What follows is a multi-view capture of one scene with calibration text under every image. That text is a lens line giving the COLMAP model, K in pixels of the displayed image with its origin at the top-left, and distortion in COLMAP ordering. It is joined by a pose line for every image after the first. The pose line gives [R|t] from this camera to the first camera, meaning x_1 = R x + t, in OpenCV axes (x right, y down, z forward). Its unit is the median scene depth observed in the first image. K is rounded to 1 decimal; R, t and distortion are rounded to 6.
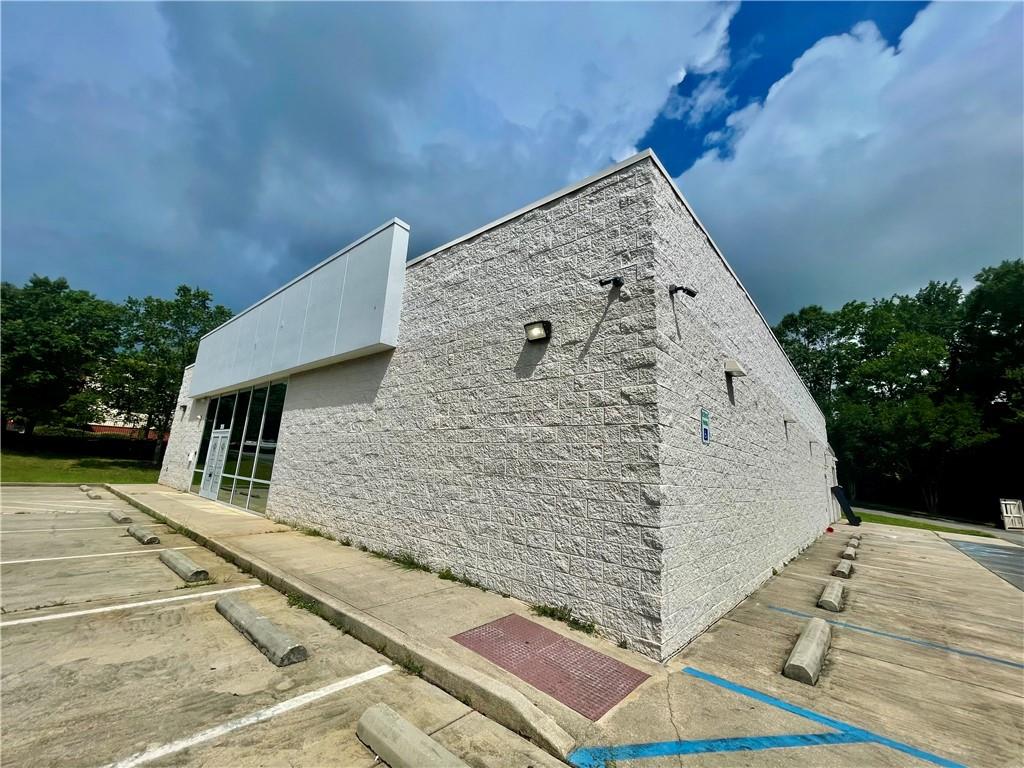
lens RADIAL K [[414.0, 0, 511.9], [0, 414.0, 378.8], [0, 0, 1]] dist [0.009889, -0.000131]
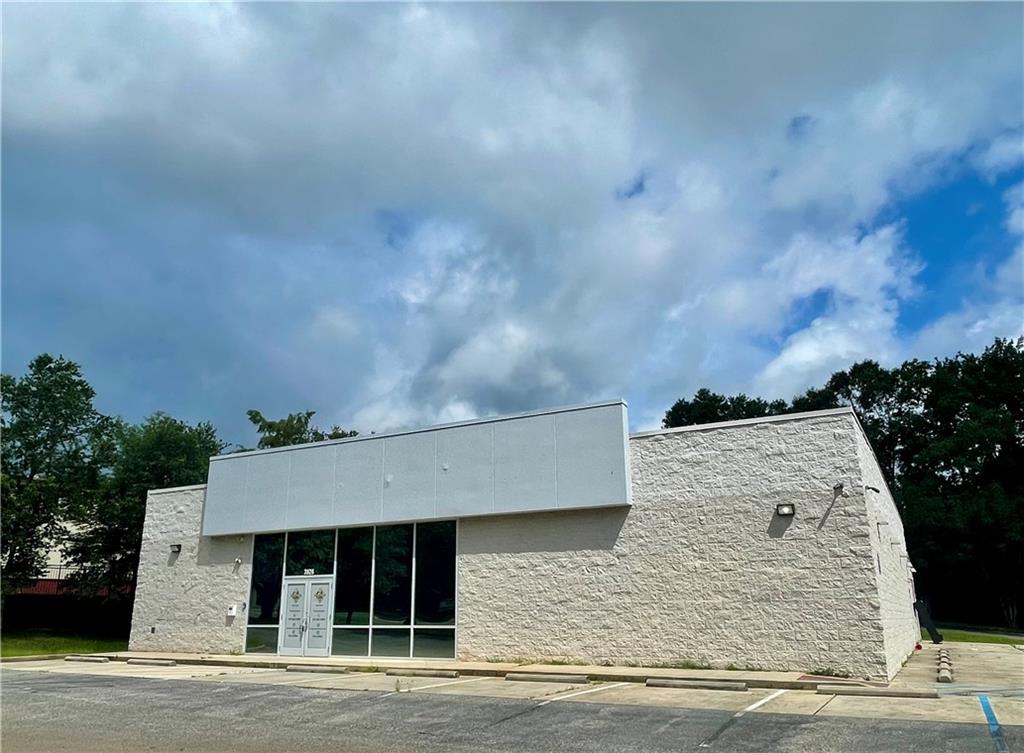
lens RADIAL K [[787.0, 0, 486.7], [0, 787.0, 390.4], [0, 0, 1]] dist [0.014032, -0.017490]
pose [[0.979521, -0.006448, 0.201238, -1.413532], [0.017477, 0.998438, -0.053075, -0.361277], [-0.200581, 0.055505, 0.978103, -1.504050]]
